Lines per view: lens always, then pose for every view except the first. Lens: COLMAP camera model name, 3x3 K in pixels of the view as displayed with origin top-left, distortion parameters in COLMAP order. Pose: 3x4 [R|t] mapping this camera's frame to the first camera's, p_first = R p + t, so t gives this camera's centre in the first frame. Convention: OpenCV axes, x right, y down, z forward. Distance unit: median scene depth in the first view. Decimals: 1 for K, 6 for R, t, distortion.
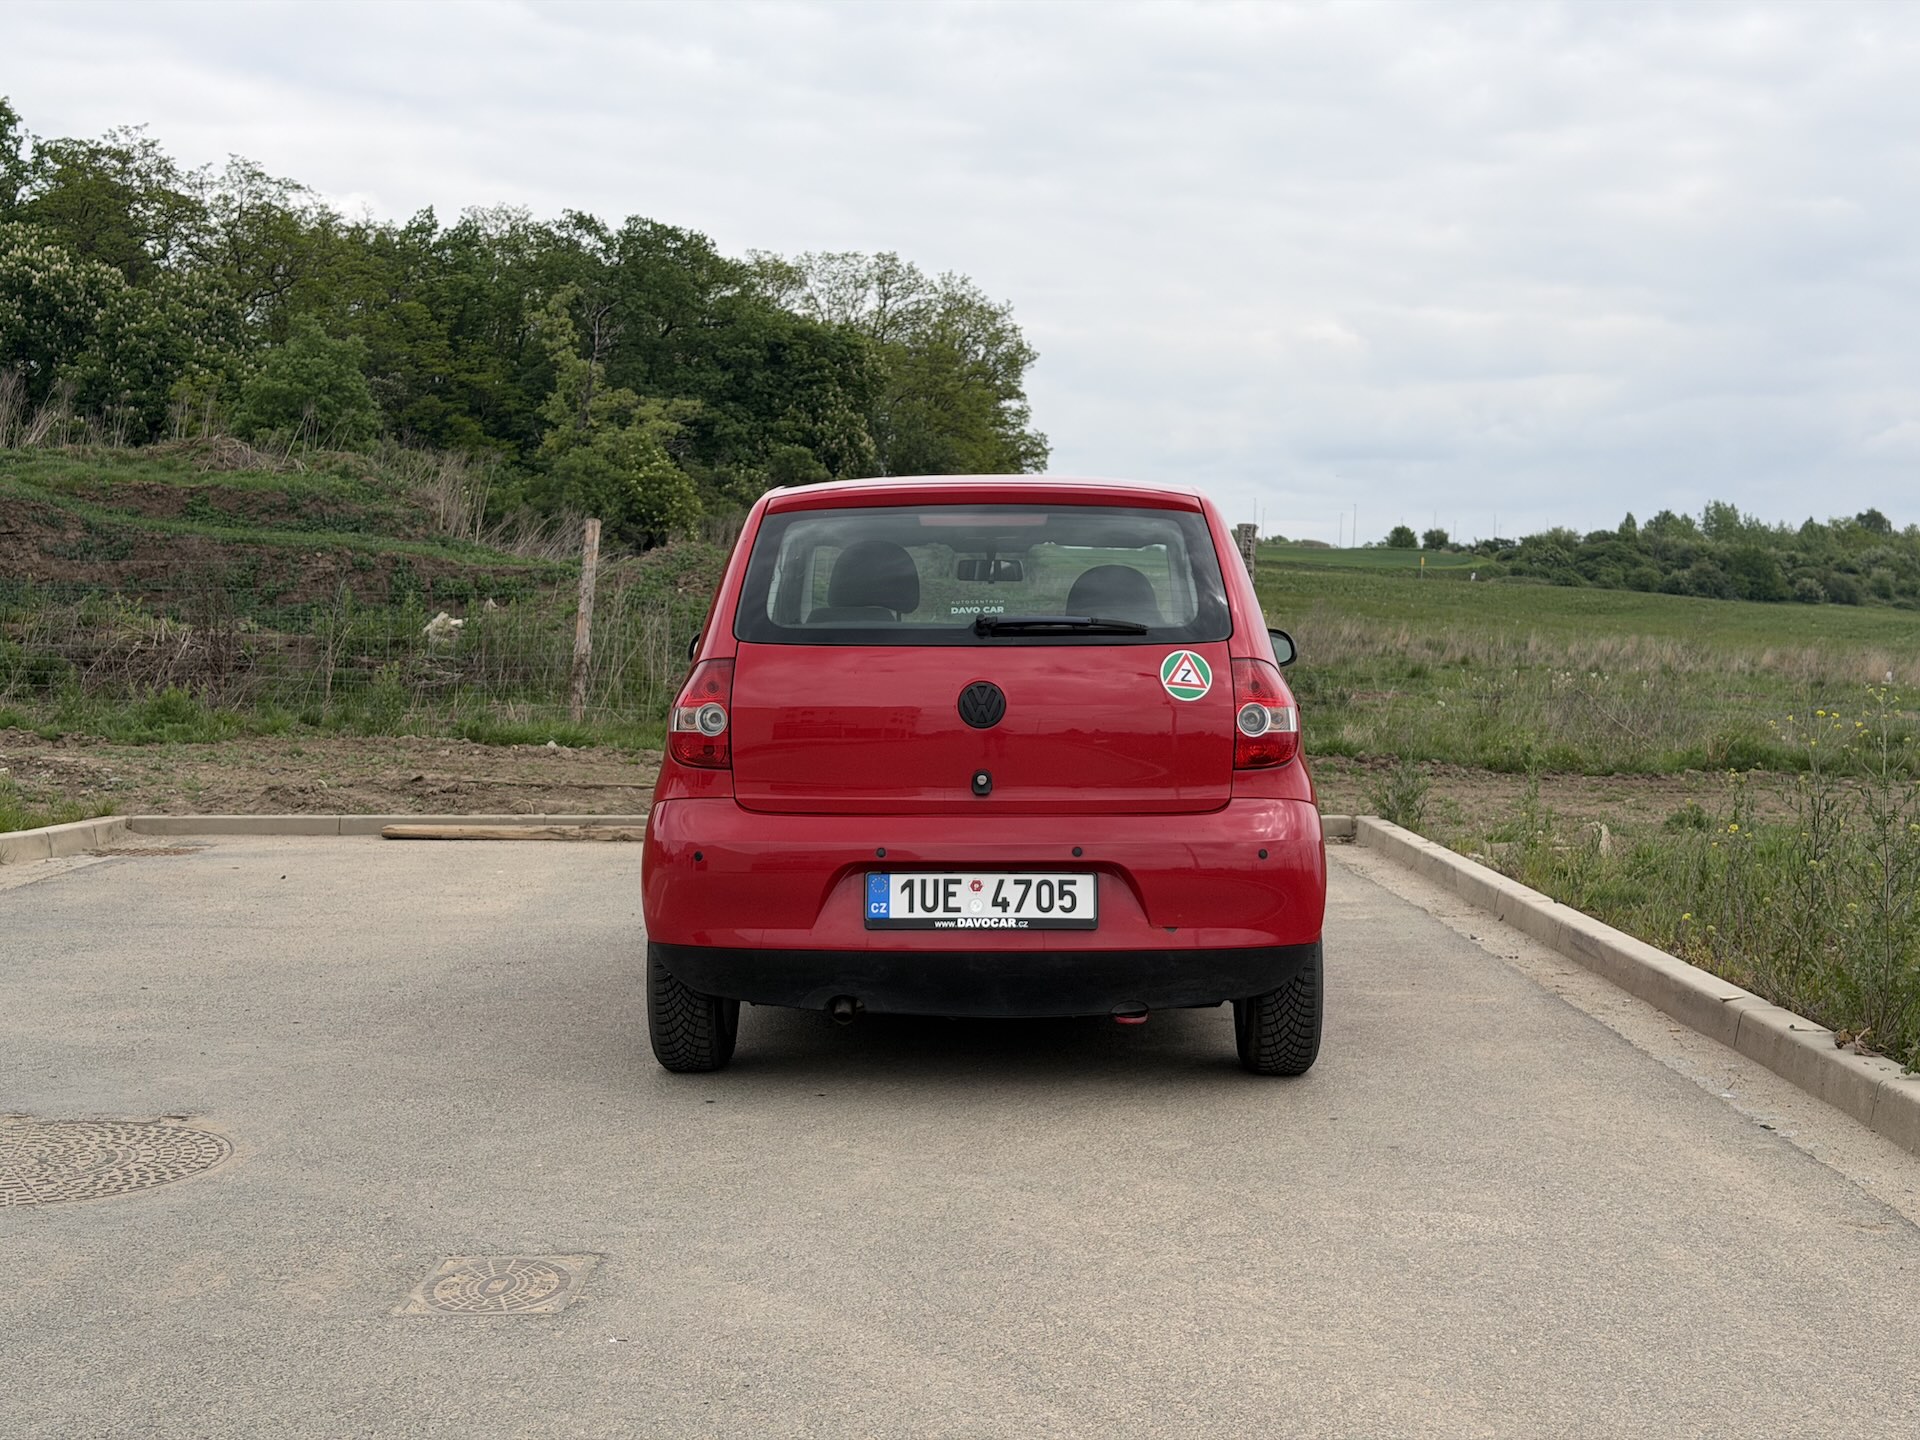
lens RADIAL K [[2679.2, 0, 977.3], [0, 2679.2, 723.4], [0, 0, 1]] dist [0.141316, 0.000000]
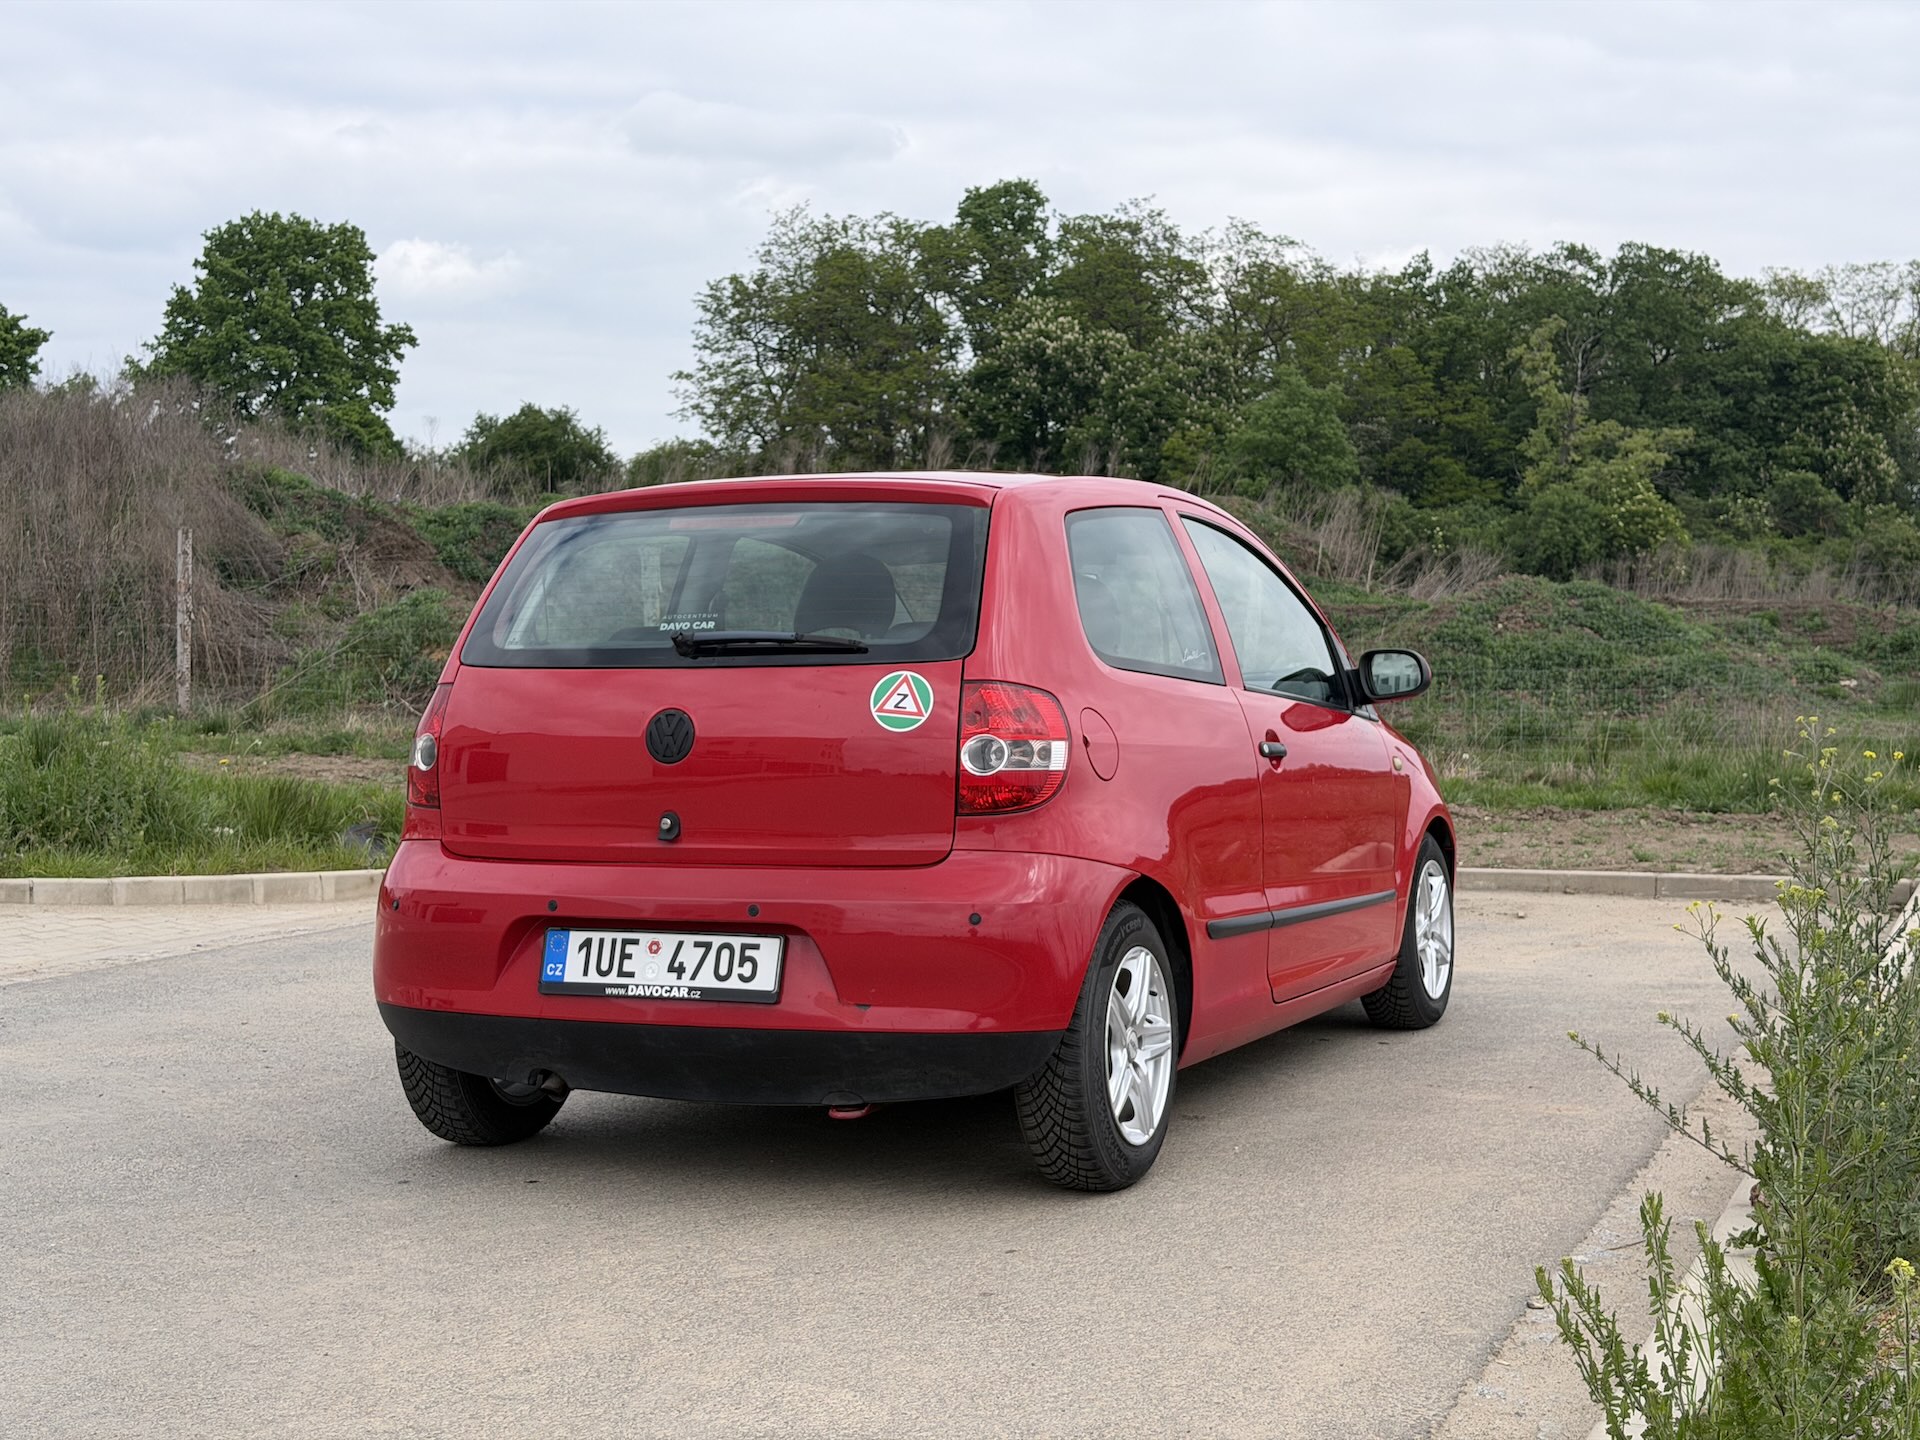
lens RADIAL K [[2679.2, 0, 964.2], [0, 2679.2, 716.9], [0, 0, 1]] dist [0.141316, 0.000000]
pose [[0.924377, -0.000453, -0.381480, 0.347726], [-0.006533, 0.999834, -0.017017, 0.000855], [0.381424, 0.018222, 0.924221, 0.202899]]
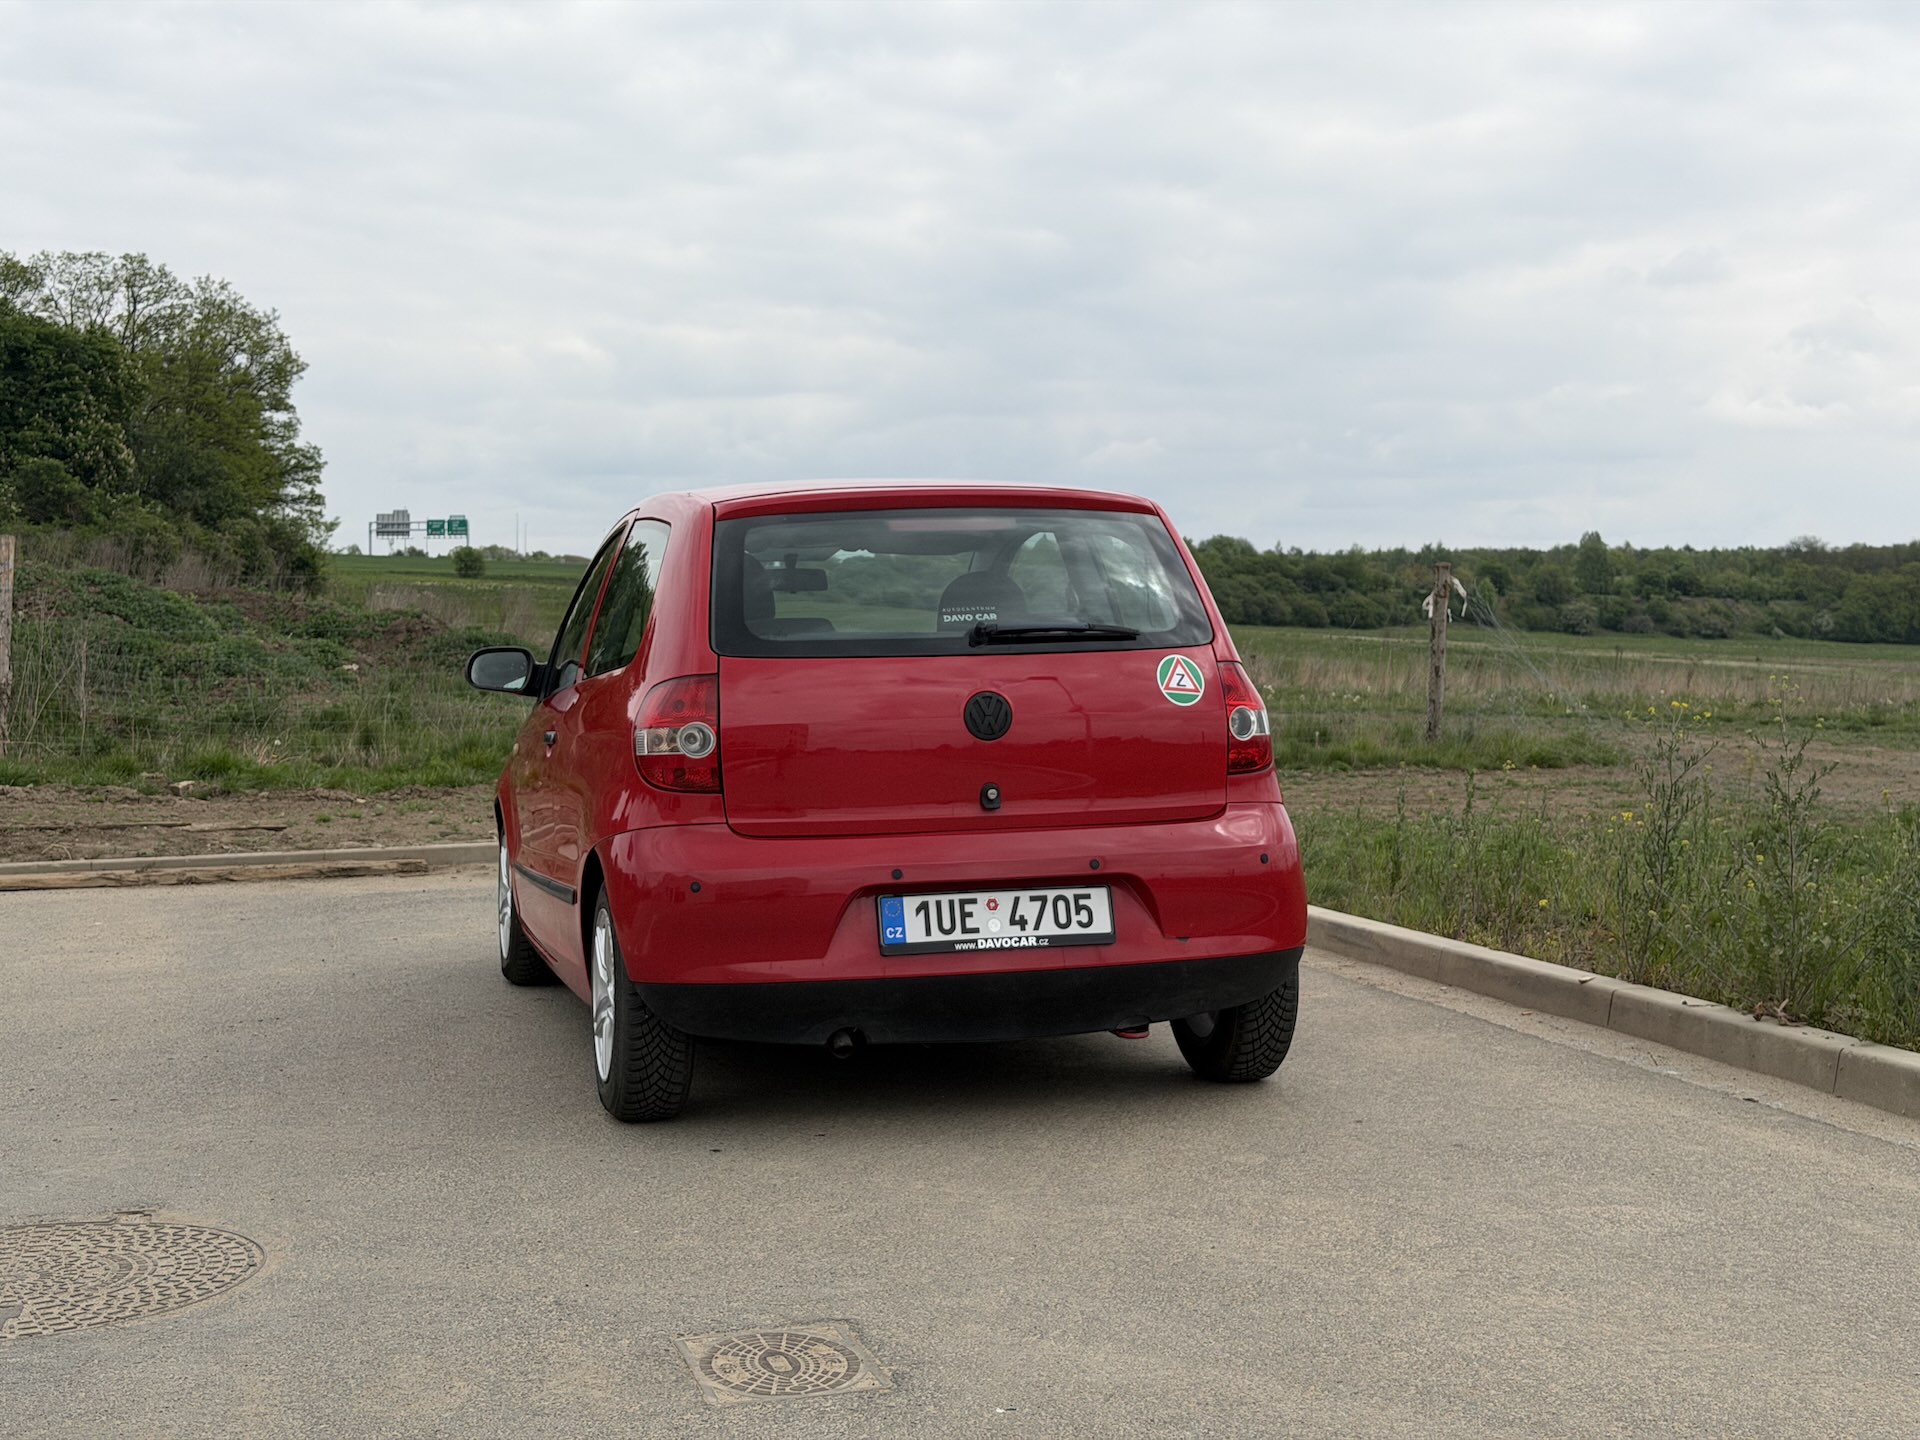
lens RADIAL K [[2679.2, 0, 972.4], [0, 2679.2, 705.4], [0, 0, 1]] dist [0.141316, 0.000000]
pose [[0.962620, -0.028103, 0.269394, -0.219310], [0.031355, 0.999478, -0.007775, -0.002848], [-0.269035, 0.015931, 0.962999, 0.063680]]
